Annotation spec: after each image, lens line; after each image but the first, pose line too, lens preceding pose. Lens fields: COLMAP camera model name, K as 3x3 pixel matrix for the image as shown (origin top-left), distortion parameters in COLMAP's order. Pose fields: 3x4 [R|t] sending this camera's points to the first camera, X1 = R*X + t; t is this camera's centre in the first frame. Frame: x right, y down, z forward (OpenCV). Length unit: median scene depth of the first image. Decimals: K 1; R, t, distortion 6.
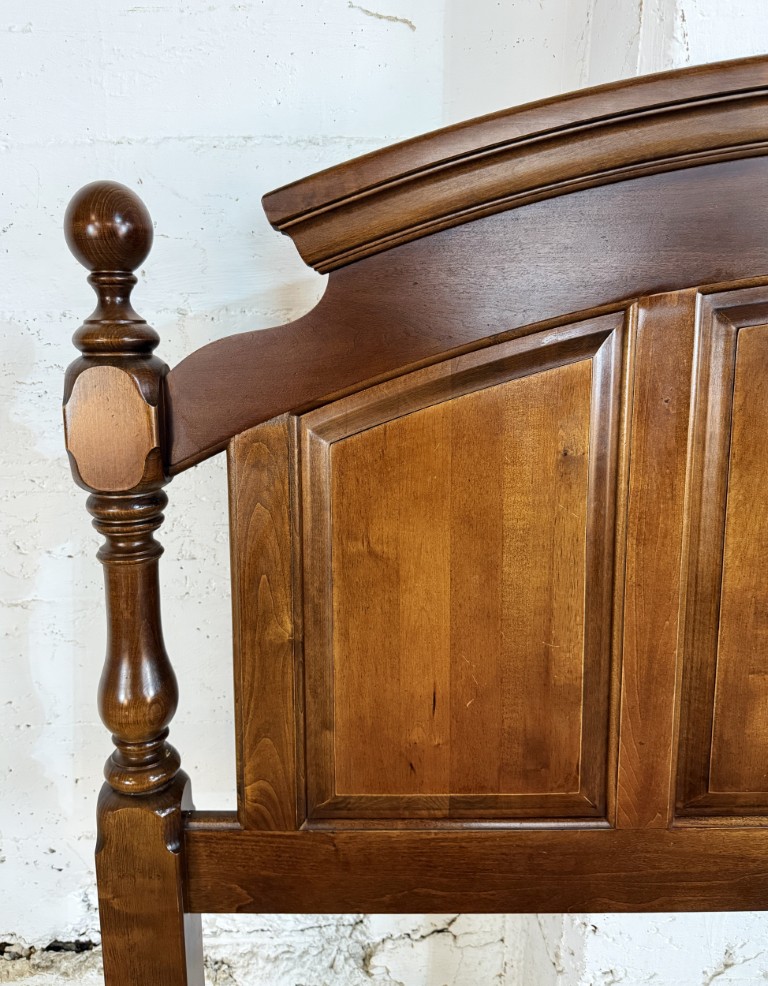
lens RADIAL K [[804.1, 0, 359.5], [0, 804.1, 460.8], [0, 0, 1]] dist [0.054040, -0.085242]
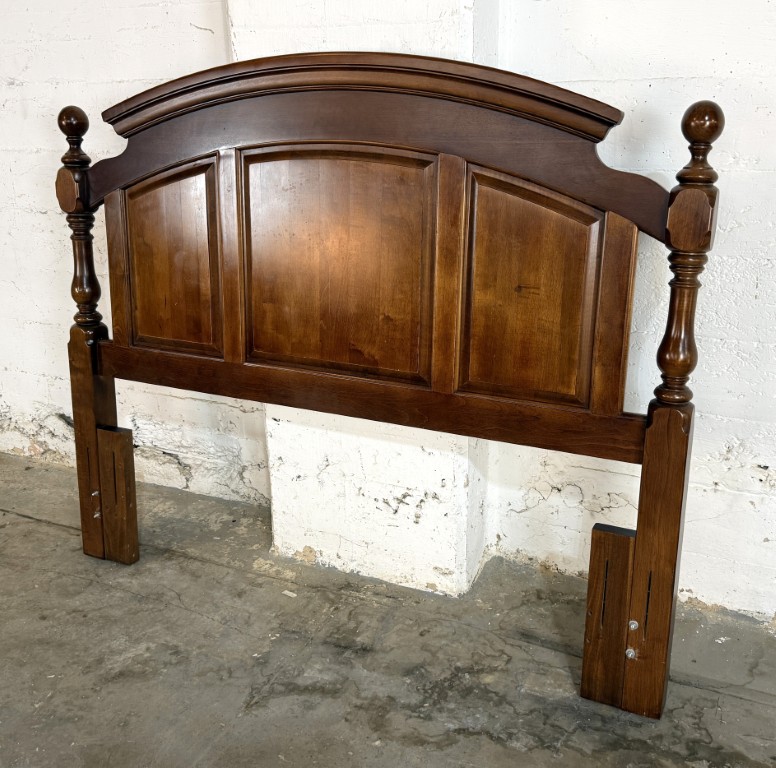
lens RADIAL K [[823.4, 0, 415.4], [0, 823.4, 364.5], [0, 0, 1]] dist [0.200558, -0.453281]
pose [[0.903349, 0.128183, -0.409304, 2.007410], [-0.102048, 0.991127, 0.085171, 0.183050], [0.416590, -0.035170, 0.908414, -1.184748]]
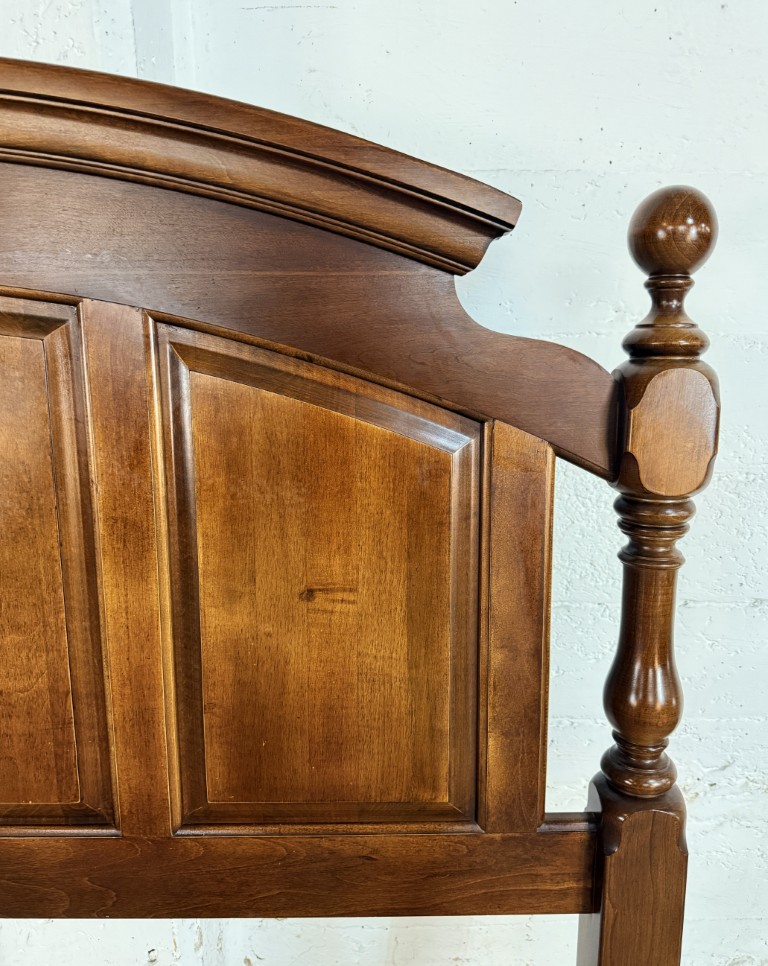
lens RADIAL K [[743.8, 0, 386.3], [0, 743.8, 472.1], [0, 0, 1]] dist [0.038859, -0.061791]
pose [[0.999943, 0.005578, 0.009067, 1.401184], [-0.005709, 0.999879, 0.014437, -0.021977], [-0.008986, -0.014487, 0.999855, 0.076474]]
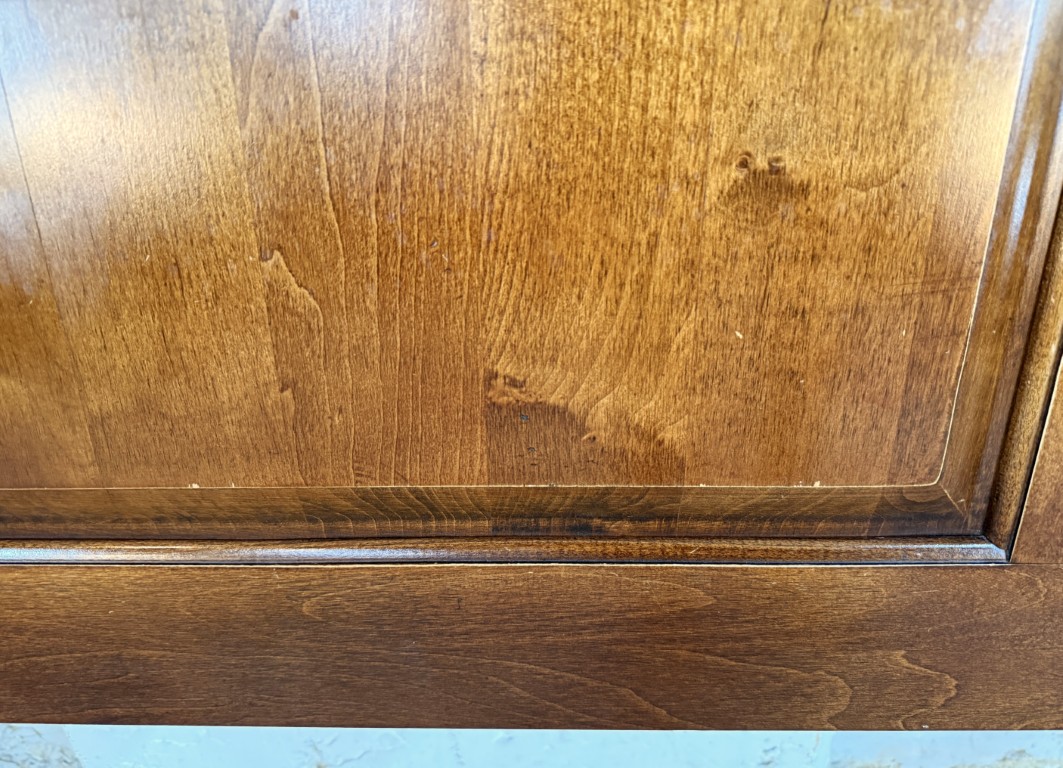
lens RADIAL K [[741.1, 0, 531.5], [0, 741.1, 384.0], [0, 0, 1]] dist [0.059097, -0.093900]
pose [[0.999470, 0.000975, -0.032553, 0.824934], [0.006016, 0.976821, 0.213971, 0.278799], [0.032007, -0.214054, 0.976297, 0.650696]]
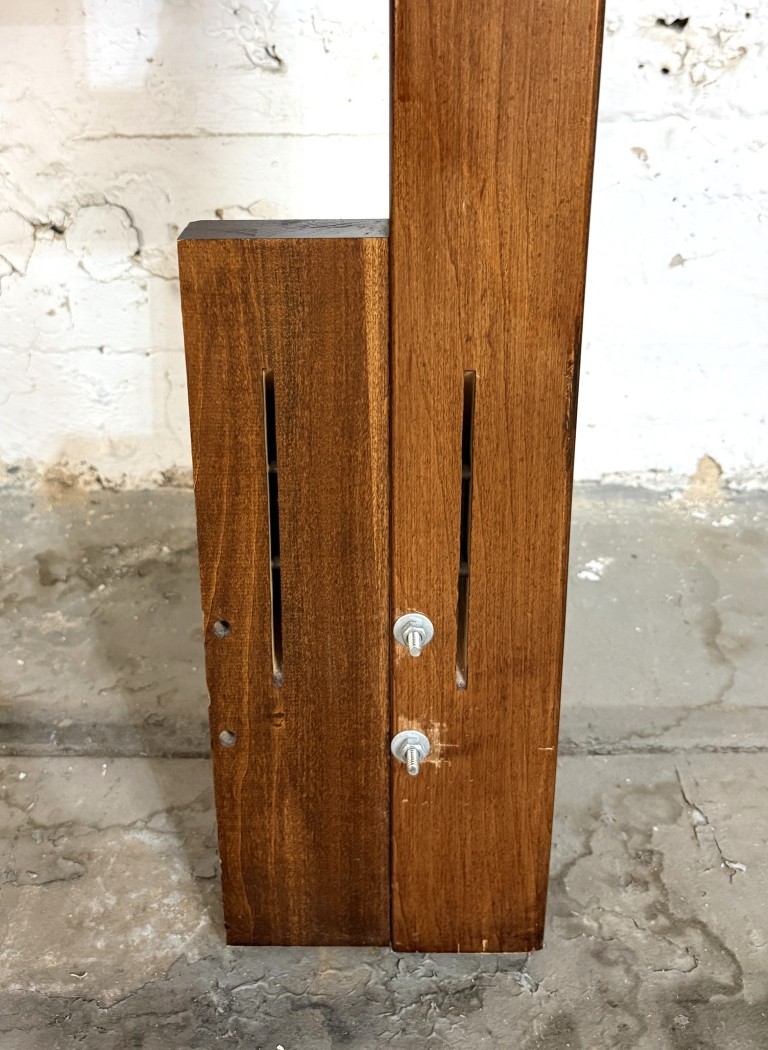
lens RADIAL K [[1033.6, 0, 382.6], [0, 1033.6, 359.8], [0, 0, 1]] dist [0.128530, -0.294972]
pose [[0.999979, 0.006194, -0.001788, 1.684295], [-0.005755, 0.982622, 0.185528, 0.726886], [0.002906, -0.185514, 0.982637, 0.487996]]
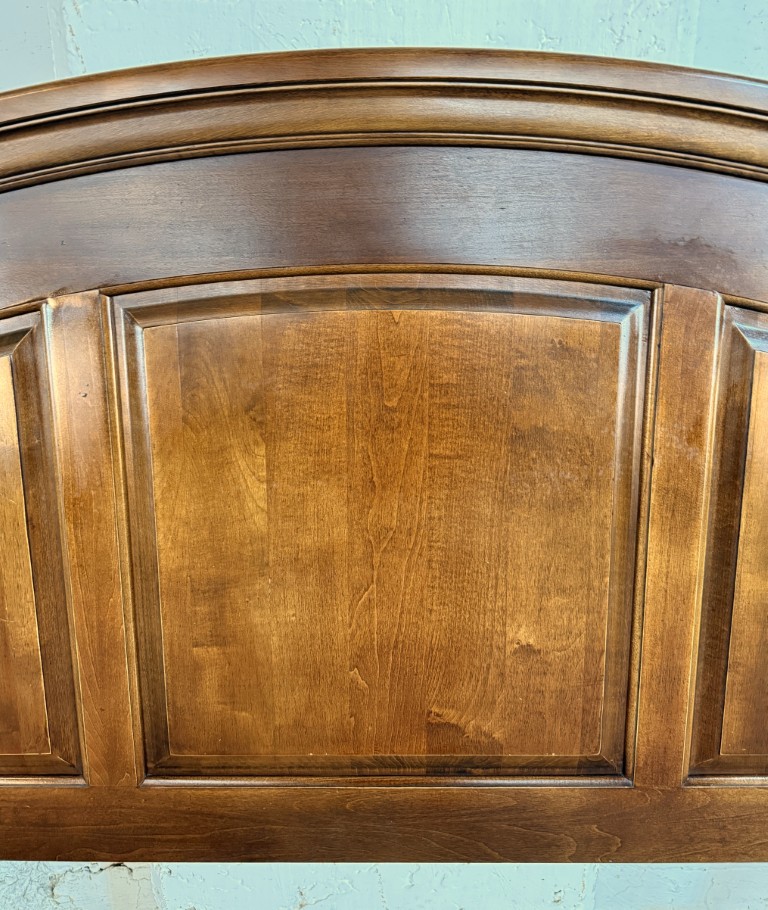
lens RADIAL K [[777.5, 0, 367.3], [0, 777.5, 426.7], [0, 0, 1]] dist [0.033169, -0.060430]
pose [[0.999831, 0.001205, -0.018323, 0.728299], [-0.000584, 0.999428, 0.033823, -0.064042], [0.018354, -0.033806, 0.999260, -0.020178]]
